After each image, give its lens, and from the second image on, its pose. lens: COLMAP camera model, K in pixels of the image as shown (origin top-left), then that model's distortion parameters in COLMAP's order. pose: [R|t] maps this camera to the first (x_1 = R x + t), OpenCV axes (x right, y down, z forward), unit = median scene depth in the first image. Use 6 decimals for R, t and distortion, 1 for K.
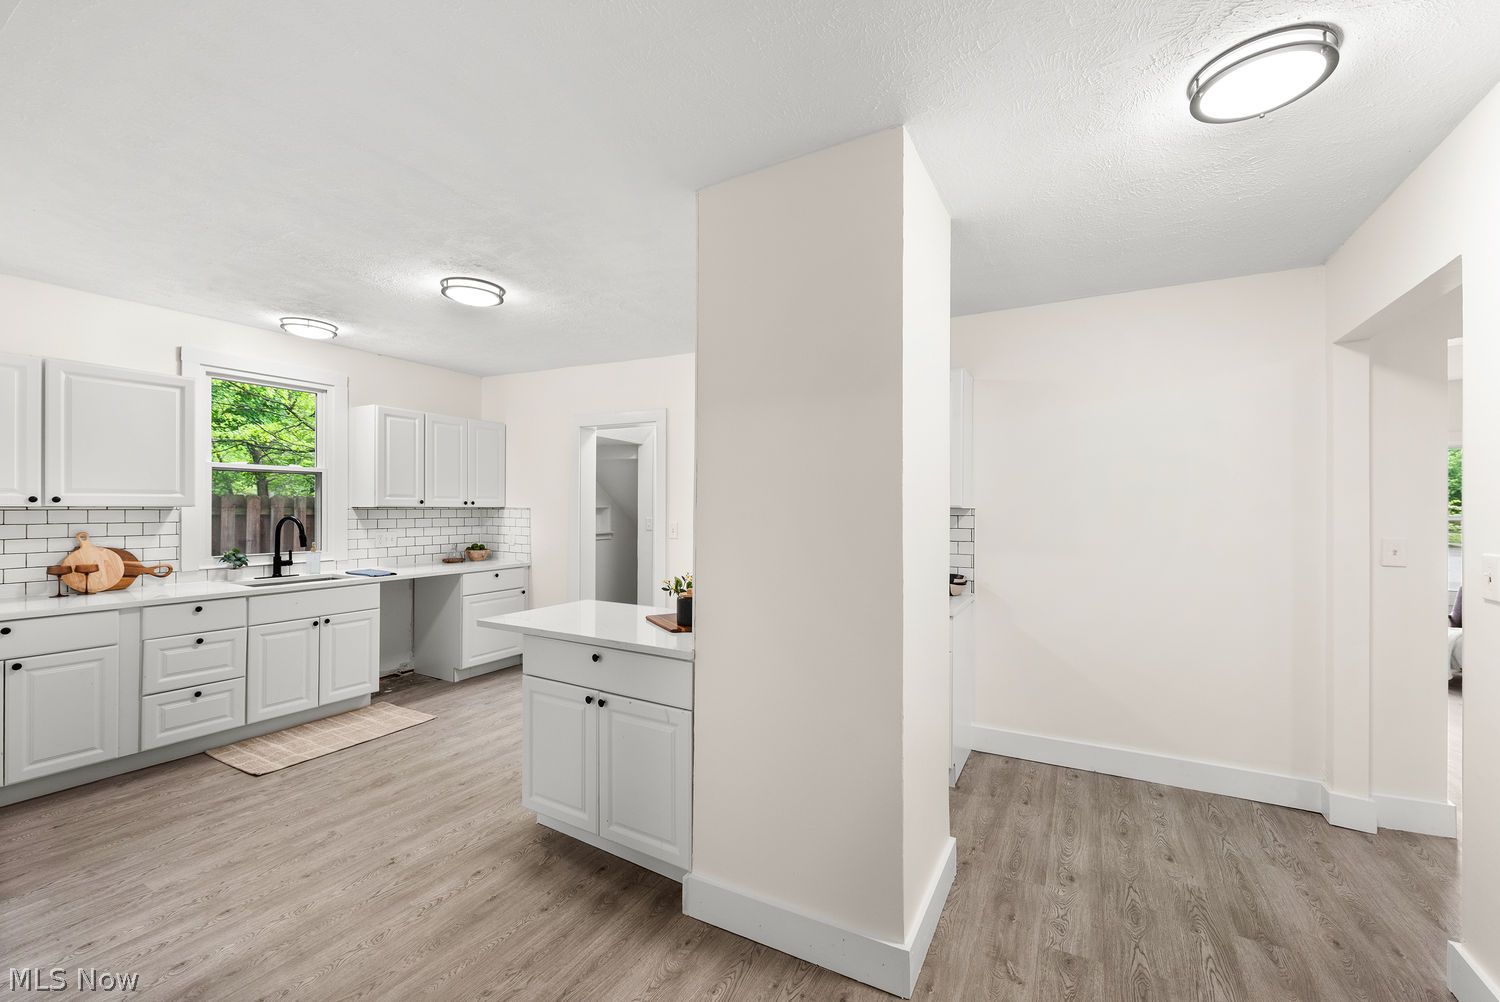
lens RADIAL K [[604.0, 0, 745.3], [0, 604.0, 514.1], [0, 0, 1]] dist [0.002638, -0.001675]
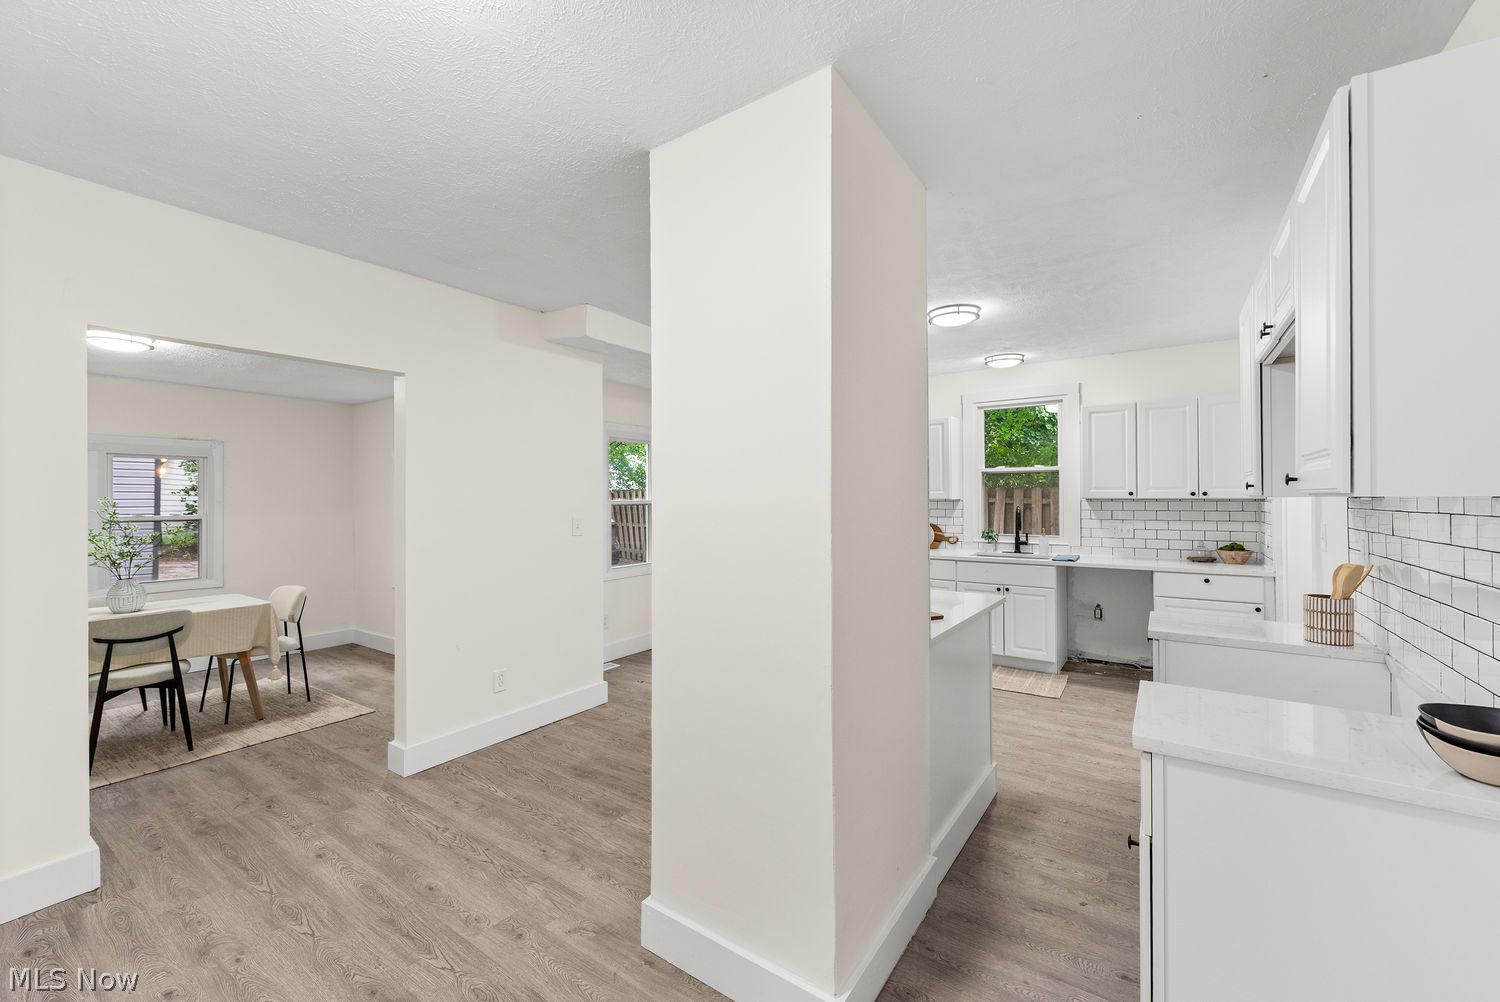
lens RADIAL K [[604.0, 0, 743.7], [0, 604.0, 498.2], [0, 0, 1]] dist [0.002638, -0.001675]
pose [[-0.104175, -0.004482, -0.994549, 0.575990], [-0.009299, 0.999951, -0.003532, -0.003825], [0.994515, 0.008881, -0.104212, 0.539908]]
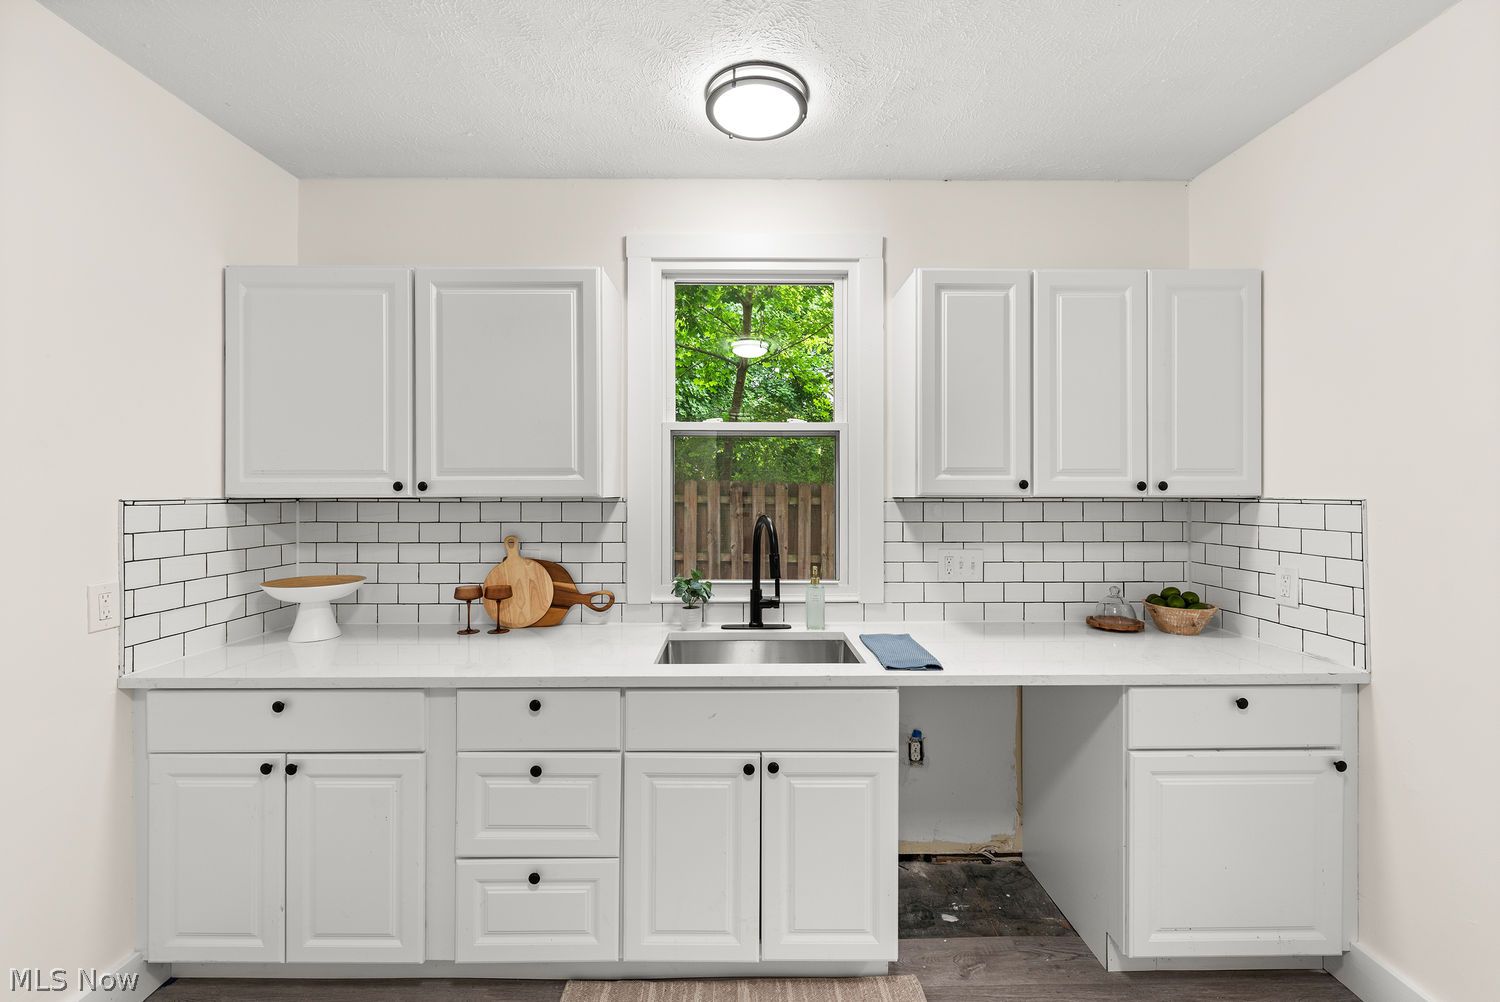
lens RADIAL K [[604.0, 0, 745.1], [0, 604.0, 487.9], [0, 0, 1]] dist [0.002638, -0.001675]
pose [[0.498012, -0.013560, -0.867064, -0.307884], [-0.008280, 0.999758, -0.020391, -0.009024], [0.867131, 0.017334, 0.497779, 0.712441]]
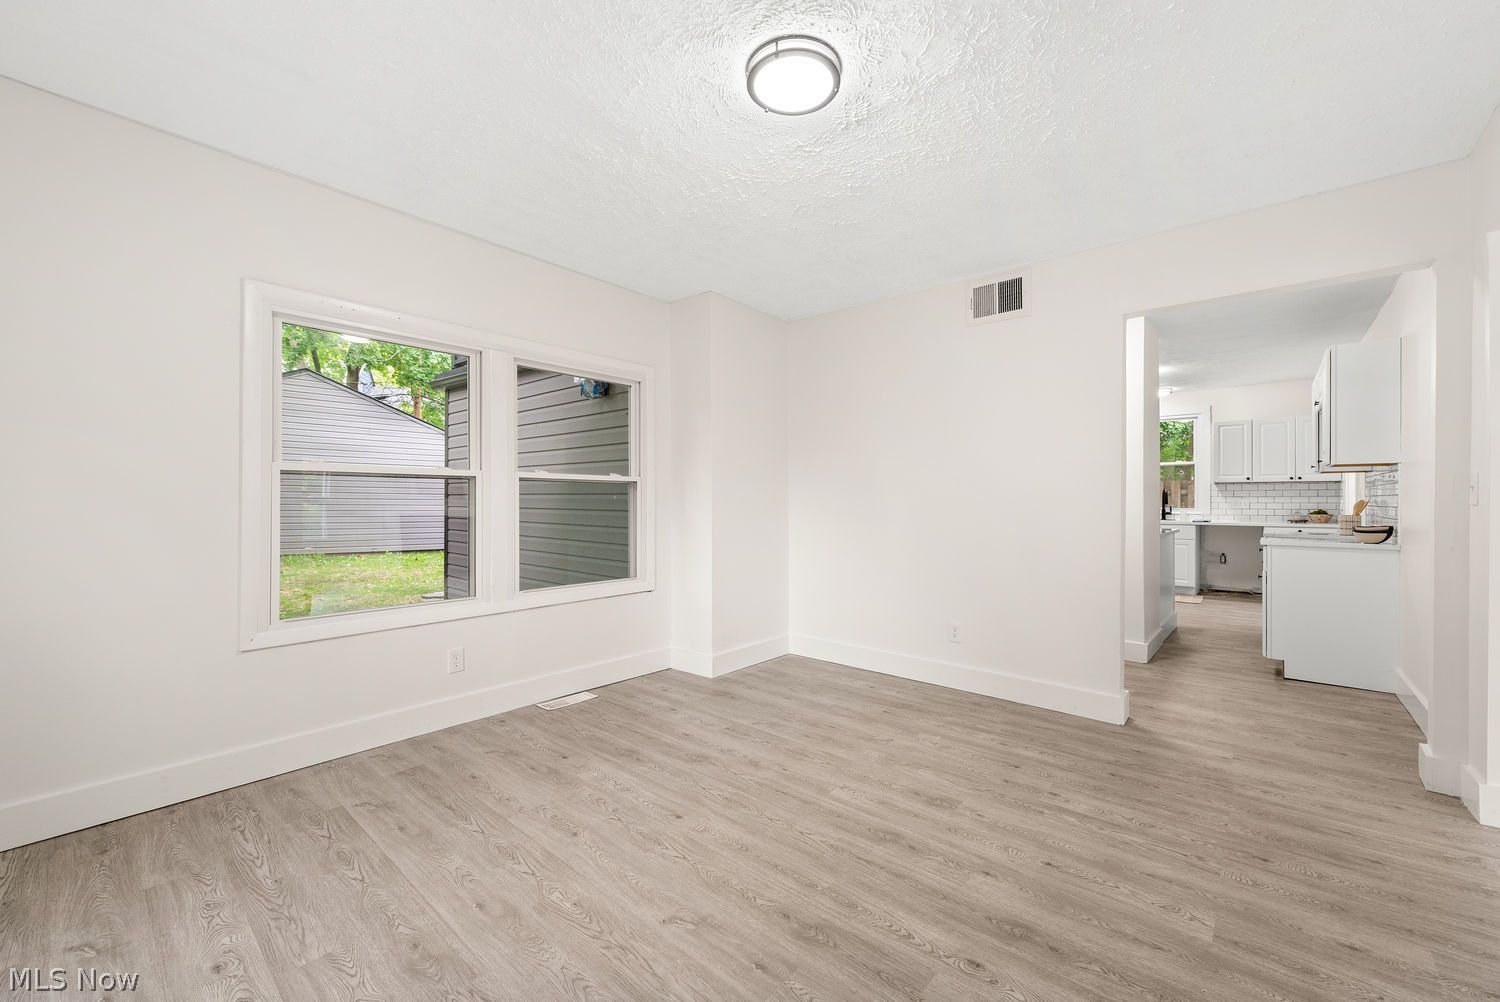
lens RADIAL K [[604.0, 0, 744.4], [0, 604.0, 504.3], [0, 0, 1]] dist [0.002638, -0.001675]
pose [[-0.211754, 0.001653, -0.977322, 1.379369], [-0.010741, 0.999934, 0.004018, 0.058868], [0.977264, 0.011348, -0.211723, 0.097650]]
